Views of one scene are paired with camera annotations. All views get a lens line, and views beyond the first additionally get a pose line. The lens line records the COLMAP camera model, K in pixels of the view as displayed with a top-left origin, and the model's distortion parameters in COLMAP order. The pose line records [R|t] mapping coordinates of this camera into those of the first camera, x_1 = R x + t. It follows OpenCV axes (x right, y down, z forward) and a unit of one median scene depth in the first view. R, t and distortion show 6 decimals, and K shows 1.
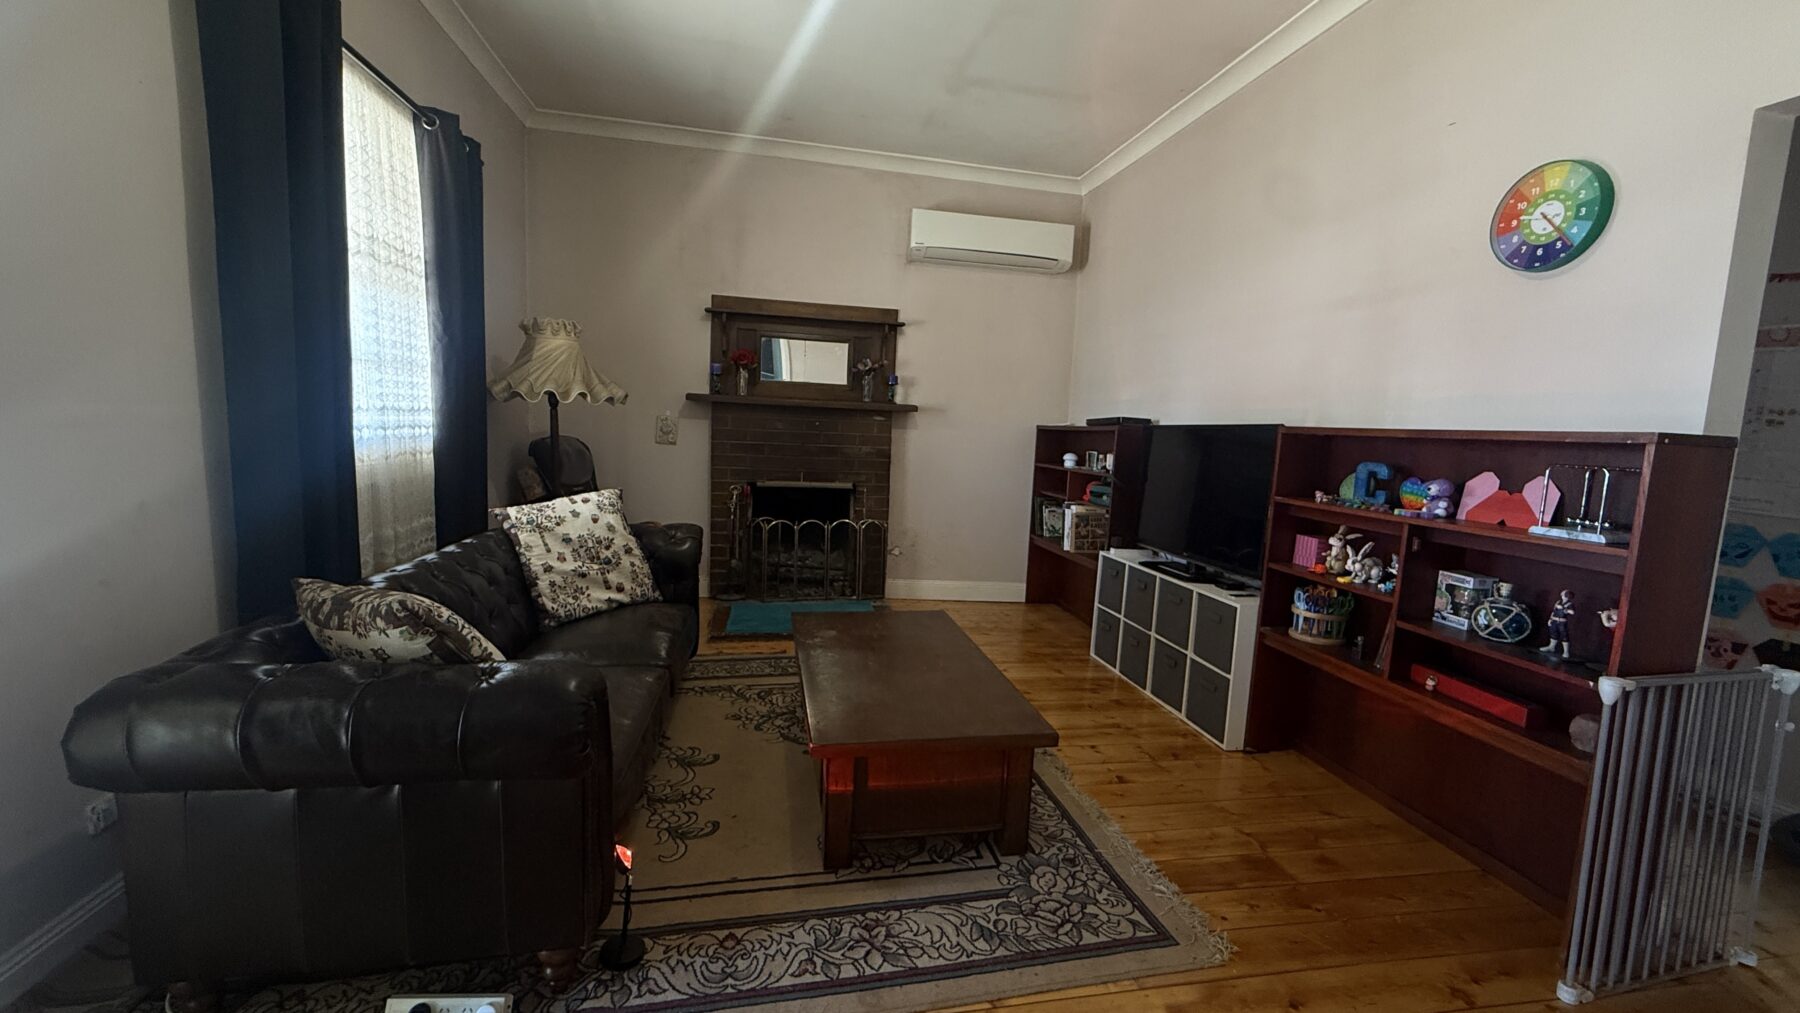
lens RADIAL K [[720.0, 0, 900.8], [0, 720.0, 505.3], [0, 0, 1]] dist [-0.000319, 0.000626]
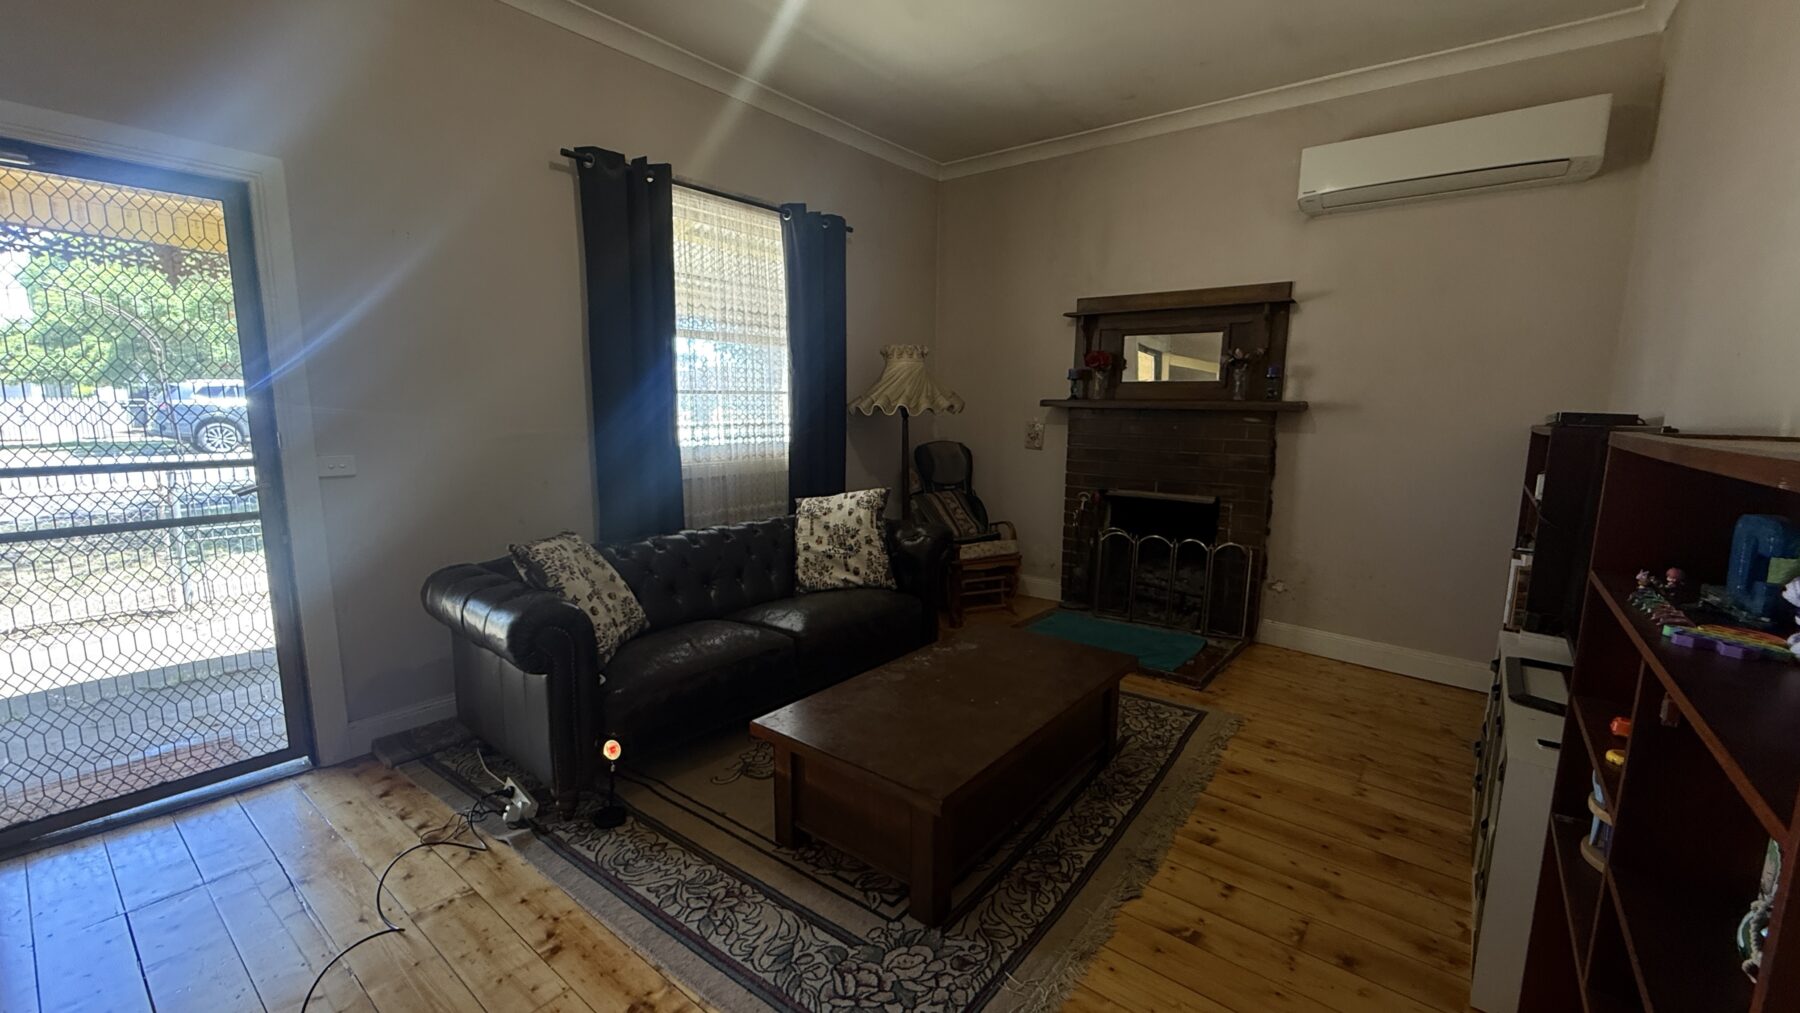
lens RADIAL K [[720.0, 0, 894.6], [0, 720.0, 507.6], [0, 0, 1]] dist [-0.000319, 0.000626]
pose [[0.648491, 0.074775, -0.757541, 0.533869], [-0.070309, 0.996793, 0.038203, -0.039756], [0.757969, 0.028488, 0.651669, 0.262678]]
